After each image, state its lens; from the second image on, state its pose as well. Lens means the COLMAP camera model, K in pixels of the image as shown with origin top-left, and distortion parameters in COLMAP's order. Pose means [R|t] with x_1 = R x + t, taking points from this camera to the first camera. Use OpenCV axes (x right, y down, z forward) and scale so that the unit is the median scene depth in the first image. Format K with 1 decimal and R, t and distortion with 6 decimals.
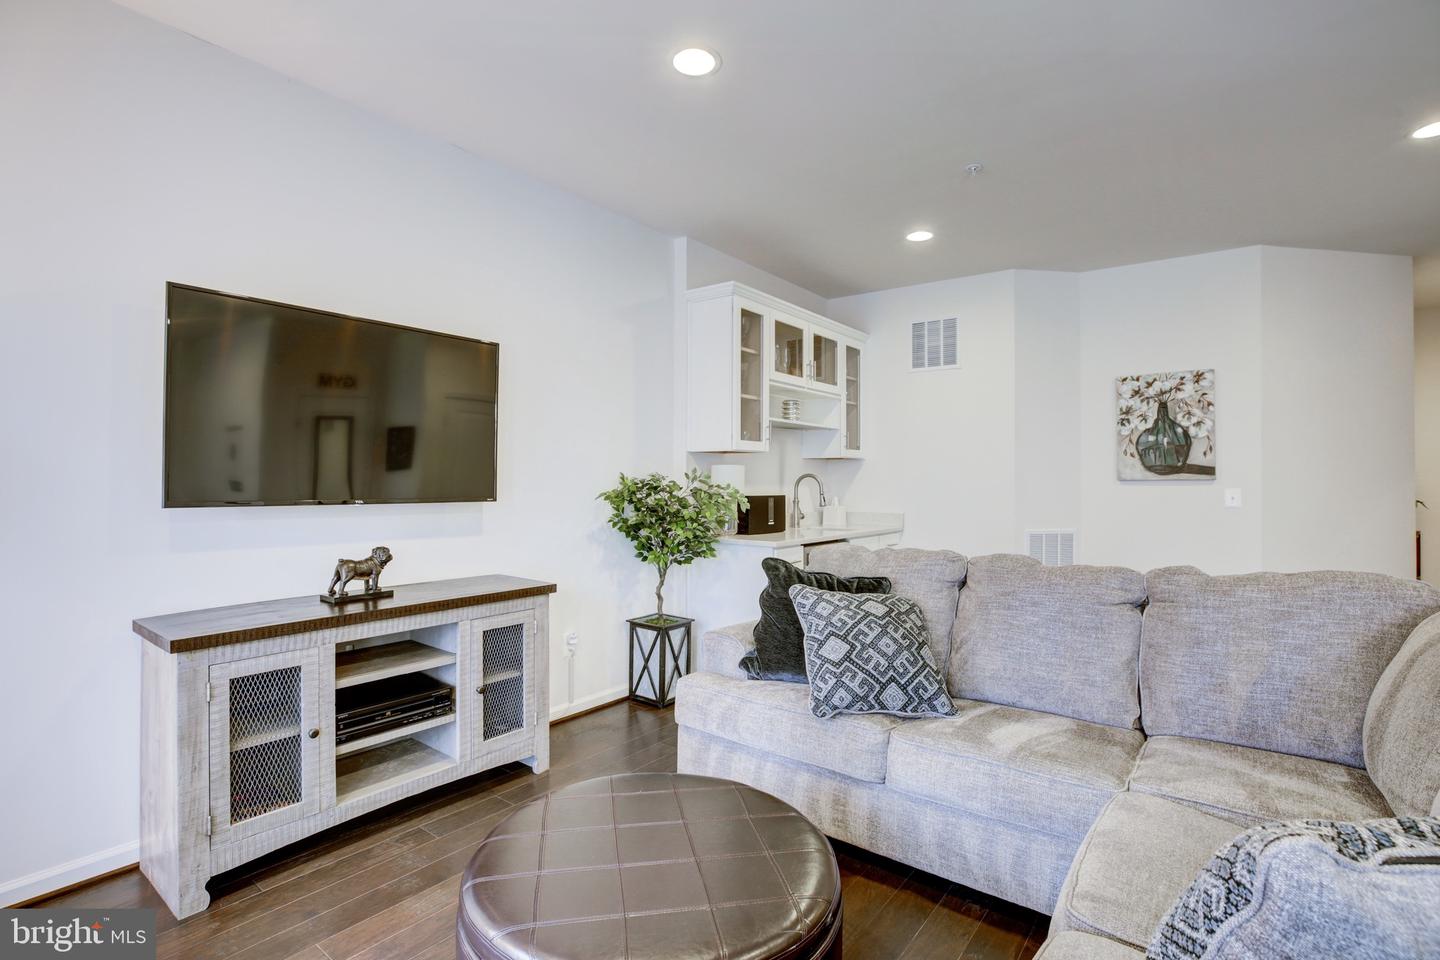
lens RADIAL K [[689.7, 0, 720.0], [0, 689.7, 480.0], [0, 0, 1]] dist [-0.000573, -0.000014]
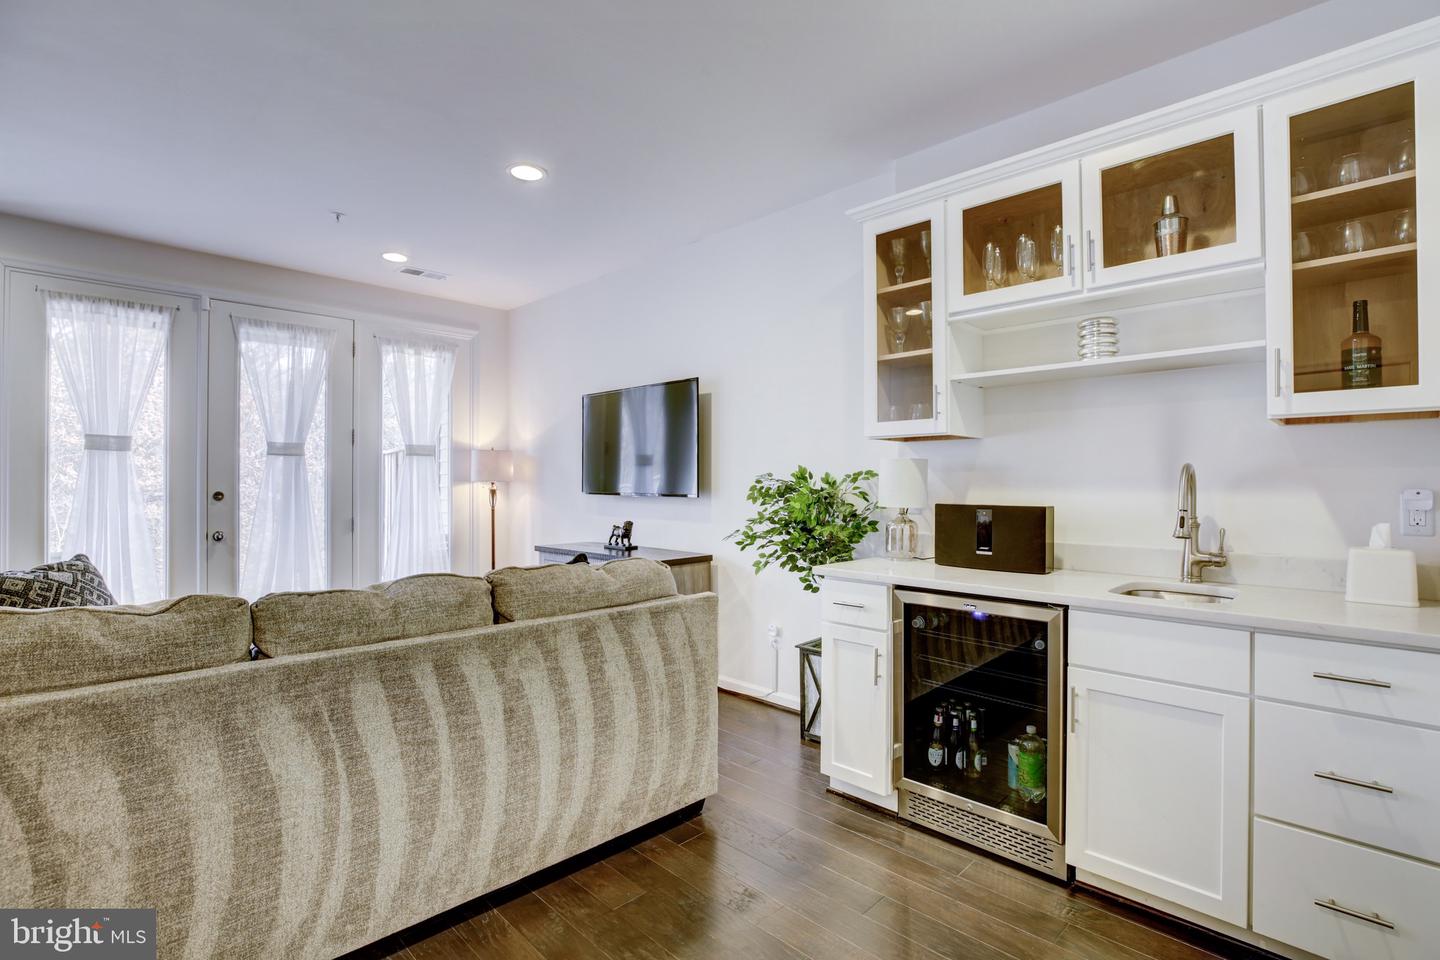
lens RADIAL K [[700.6, 0, 720.0], [0, 700.6, 480.0], [0, 0, 1]] dist [0.000557, 0.001671]
pose [[-0.149906, -0.009136, -0.988658, 1.223809], [-0.002063, 0.999958, -0.008928, 0.011077], [0.988698, 0.000701, -0.149919, 1.528875]]
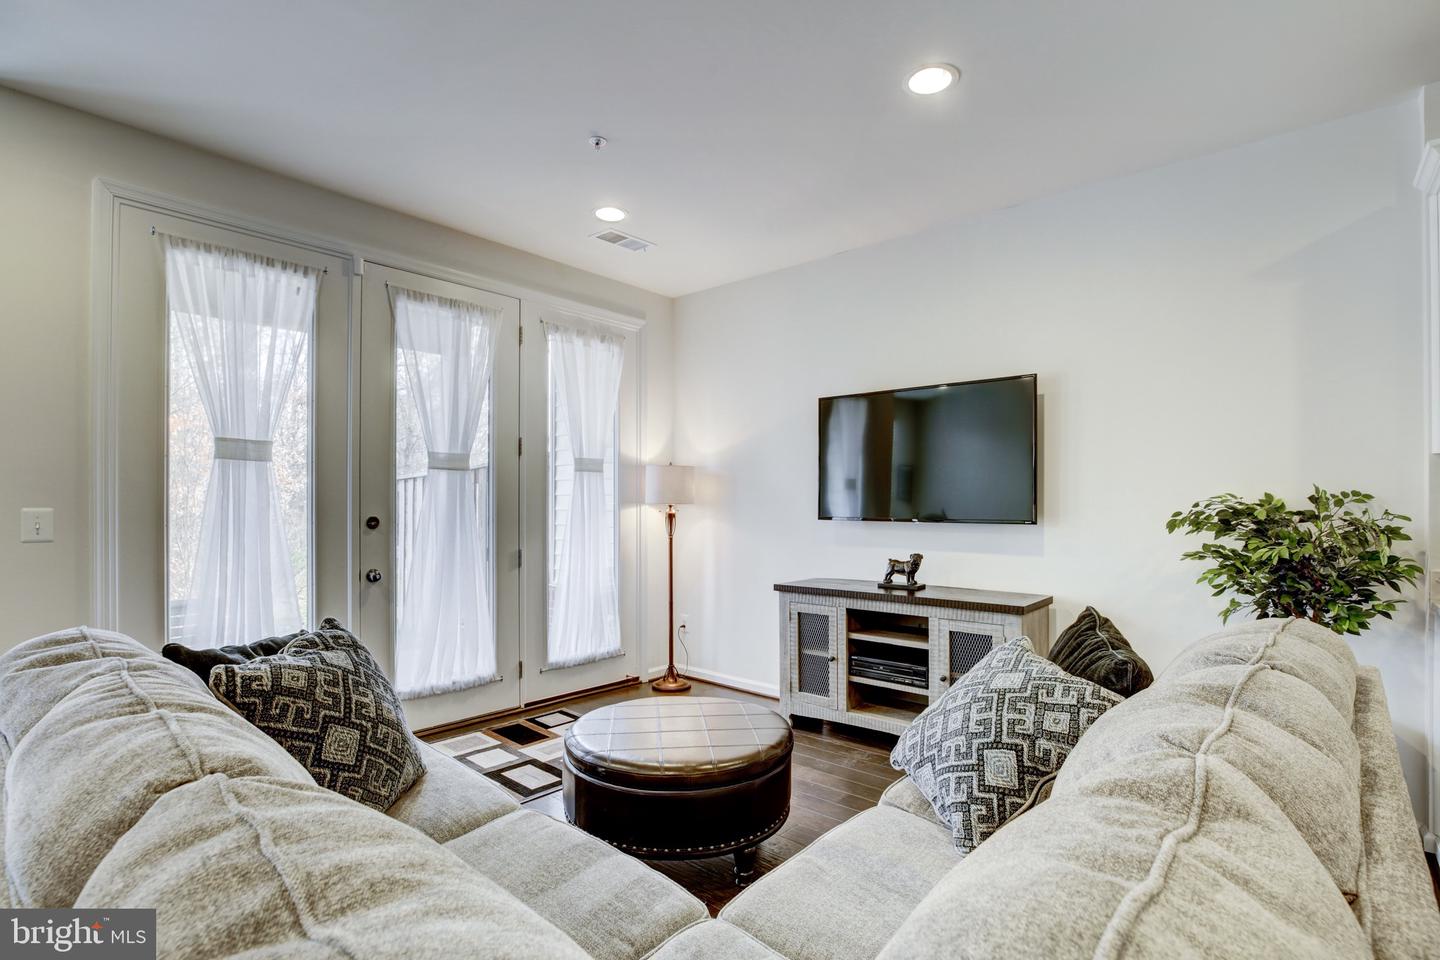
lens RADIAL K [[697.3, 0, 721.1], [0, 697.3, 495.7], [0, 0, 1]] dist [-0.002157, -0.000777]
pose [[-0.068769, -0.019898, -0.997434, 0.924528], [-0.000688, 0.999802, -0.019898, 0.012569], [0.997632, -0.000682, -0.068769, 0.732488]]
